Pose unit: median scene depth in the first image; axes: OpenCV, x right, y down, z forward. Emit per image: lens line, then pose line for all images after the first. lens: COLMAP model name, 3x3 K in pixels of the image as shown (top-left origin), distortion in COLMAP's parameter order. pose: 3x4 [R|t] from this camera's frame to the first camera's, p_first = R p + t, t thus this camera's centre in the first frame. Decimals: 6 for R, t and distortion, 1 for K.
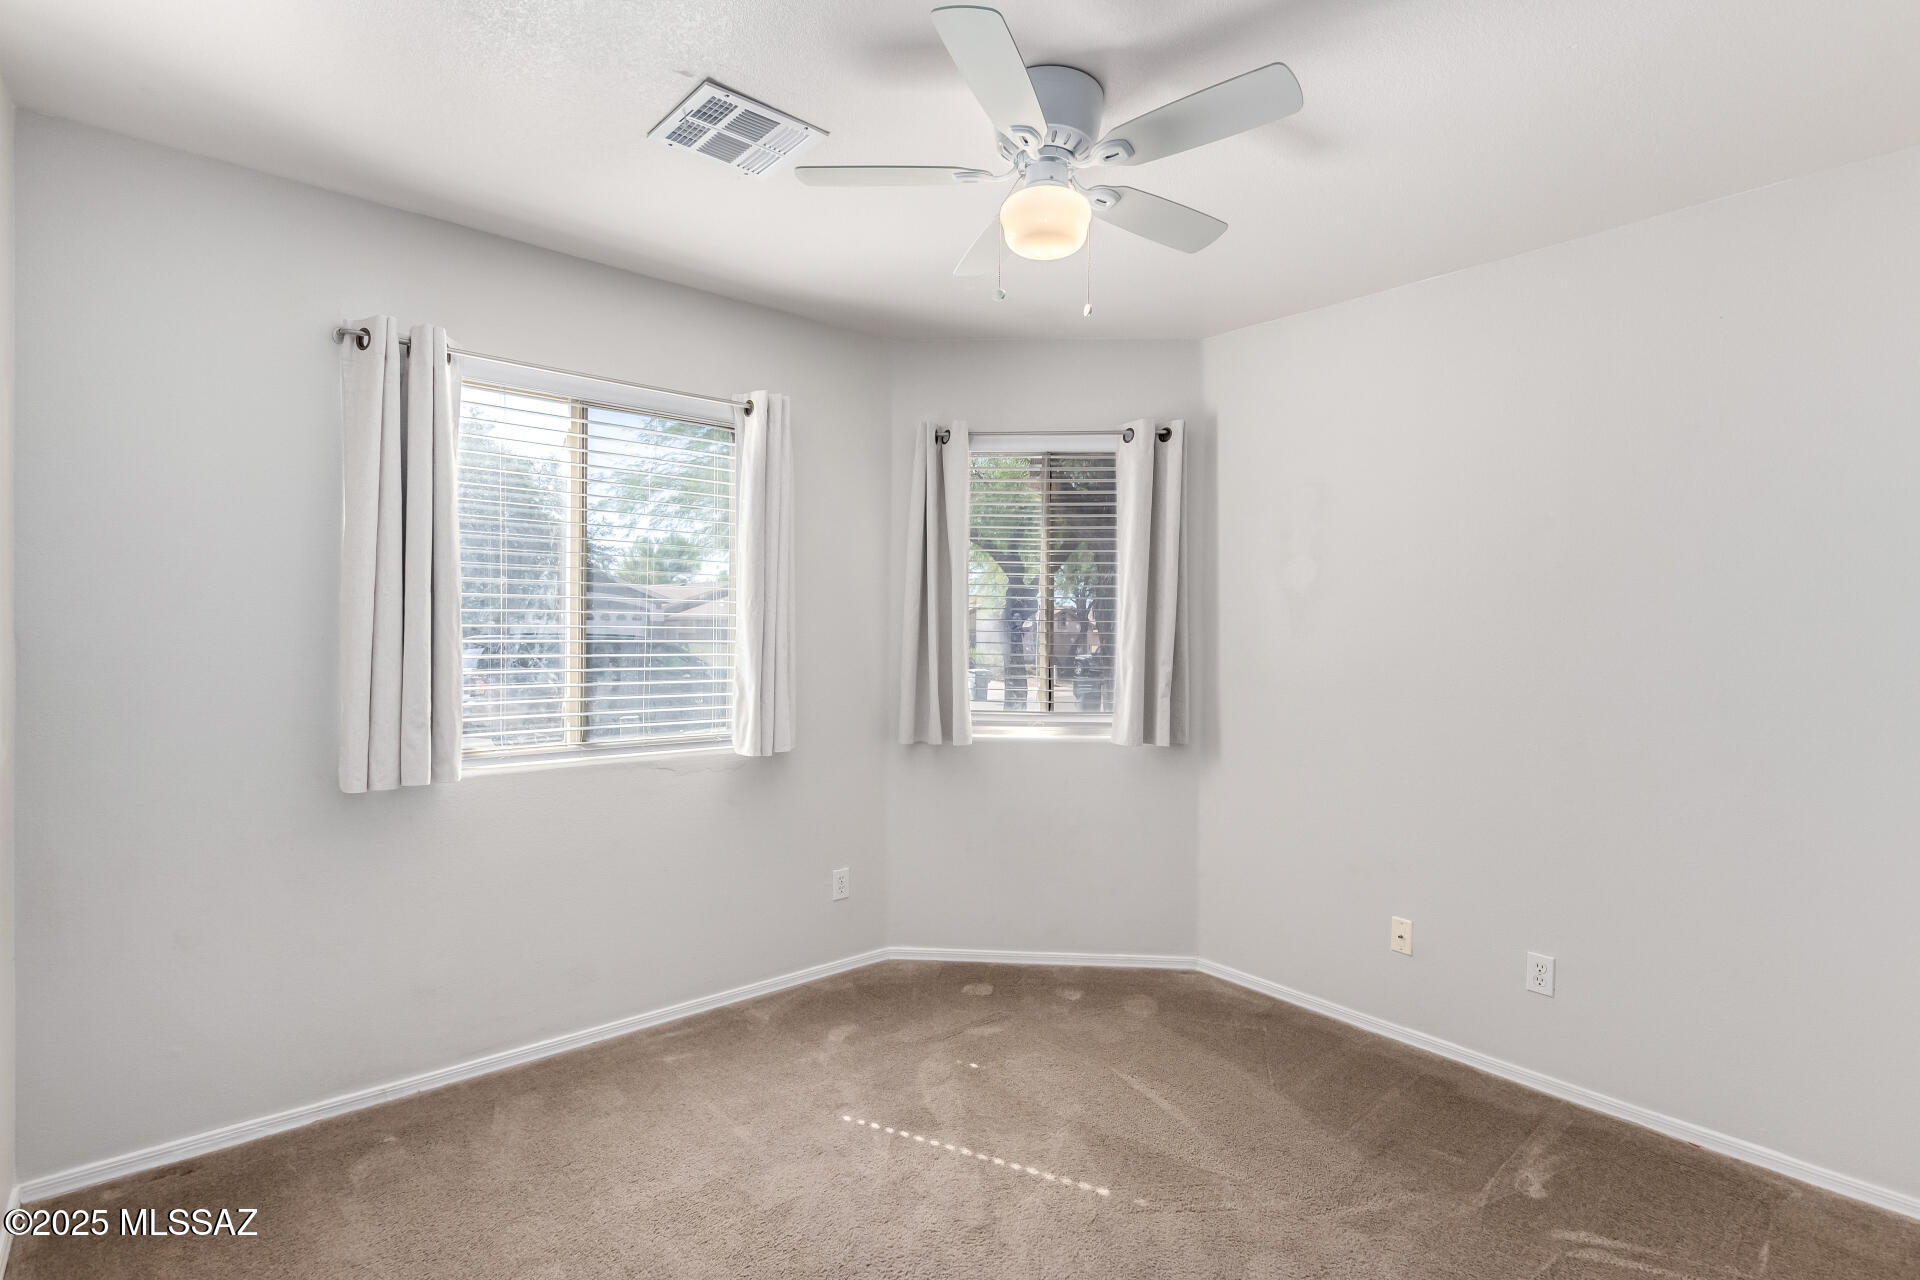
lens RADIAL K [[937.9, 0, 966.3], [0, 937.9, 638.2], [0, 0, 1]] dist [0.007425, -0.004555]
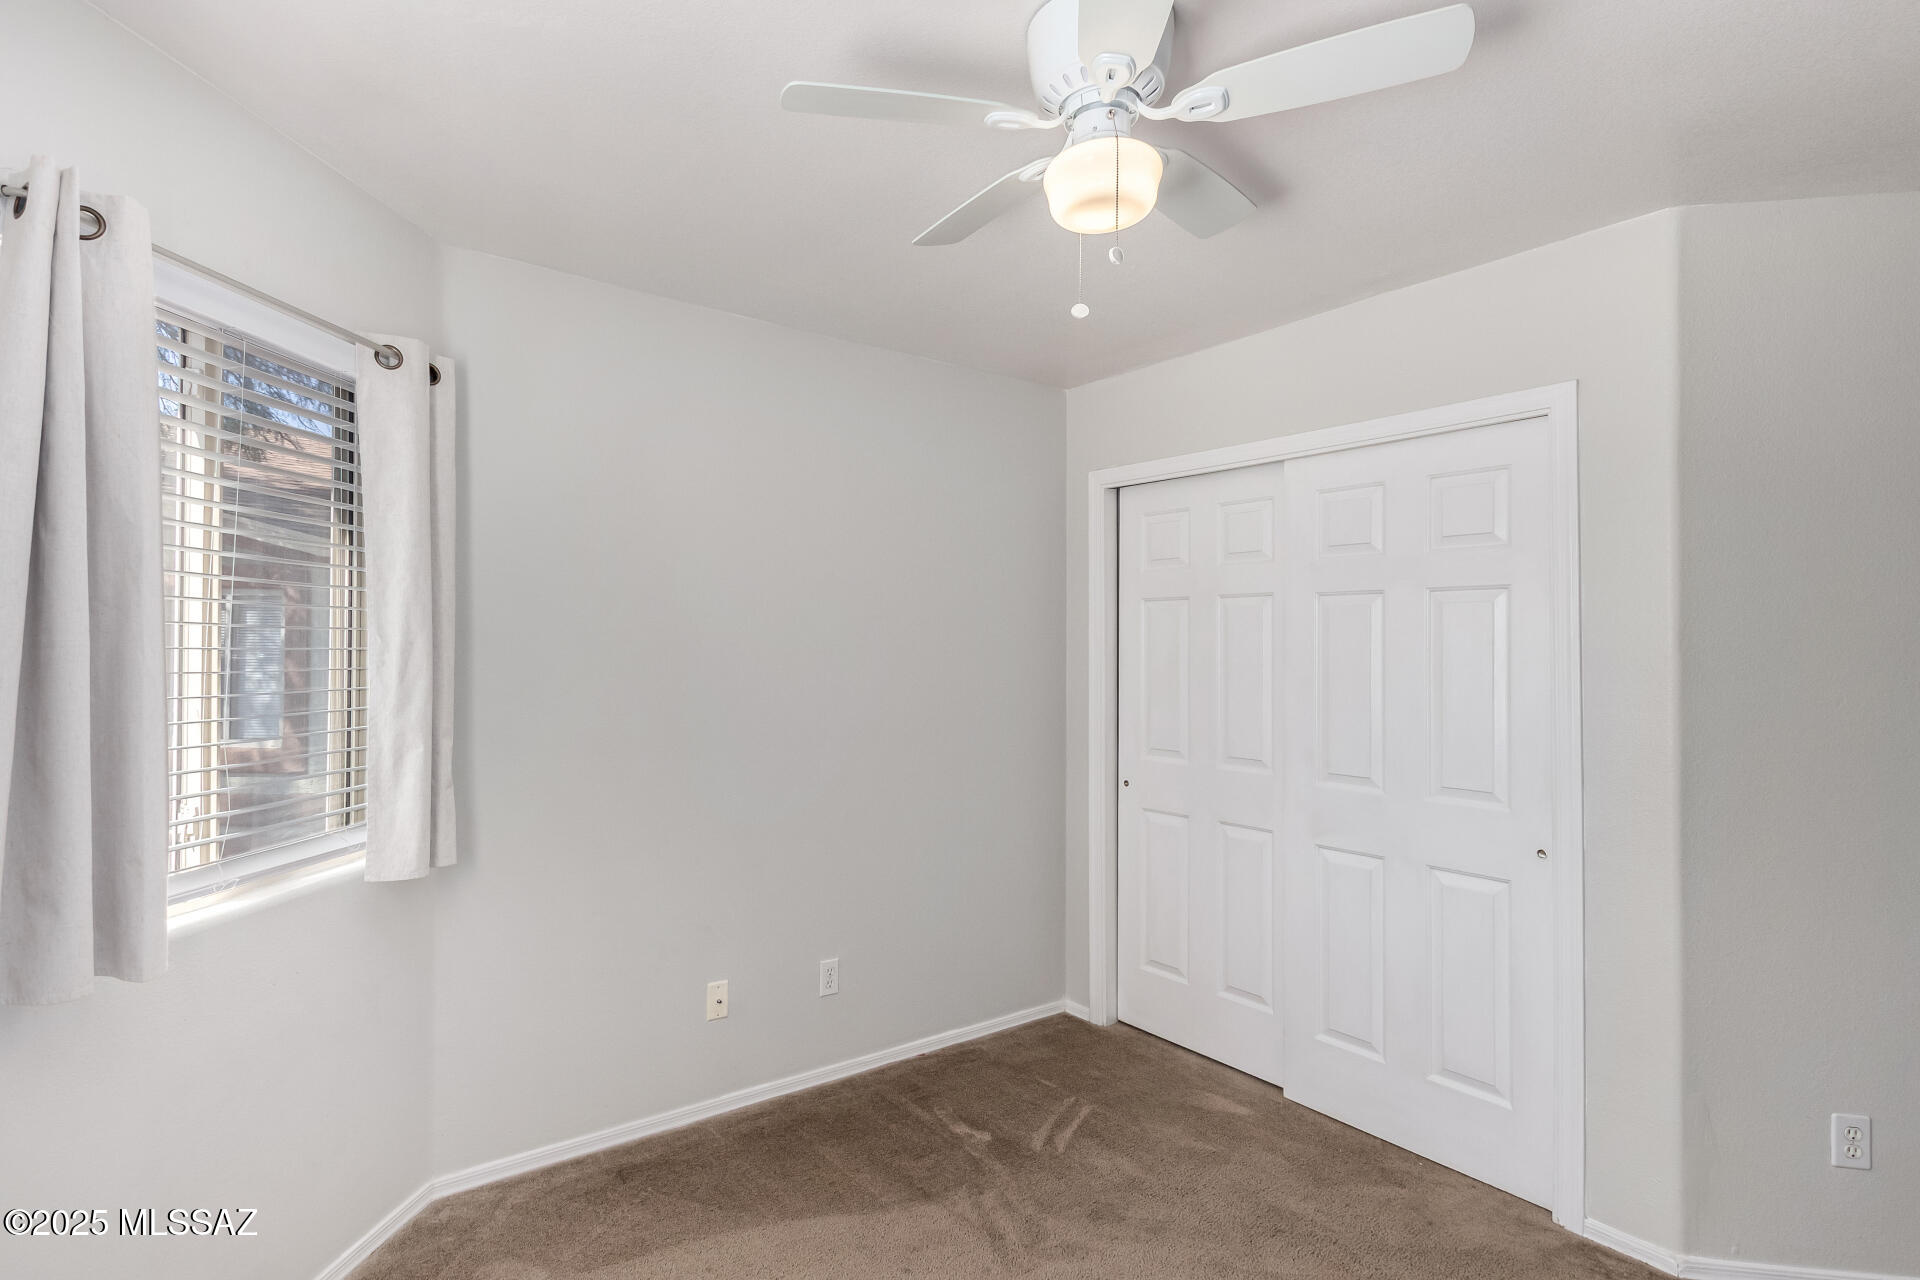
lens RADIAL K [[937.9, 0, 965.5], [0, 937.9, 637.9], [0, 0, 1]] dist [0.007425, -0.004555]
pose [[0.068107, 0.000375, 0.997678, -0.473121], [0.000827, 1.000000, -0.000432, -0.046442], [-0.997678, 0.000855, 0.068107, 0.717359]]
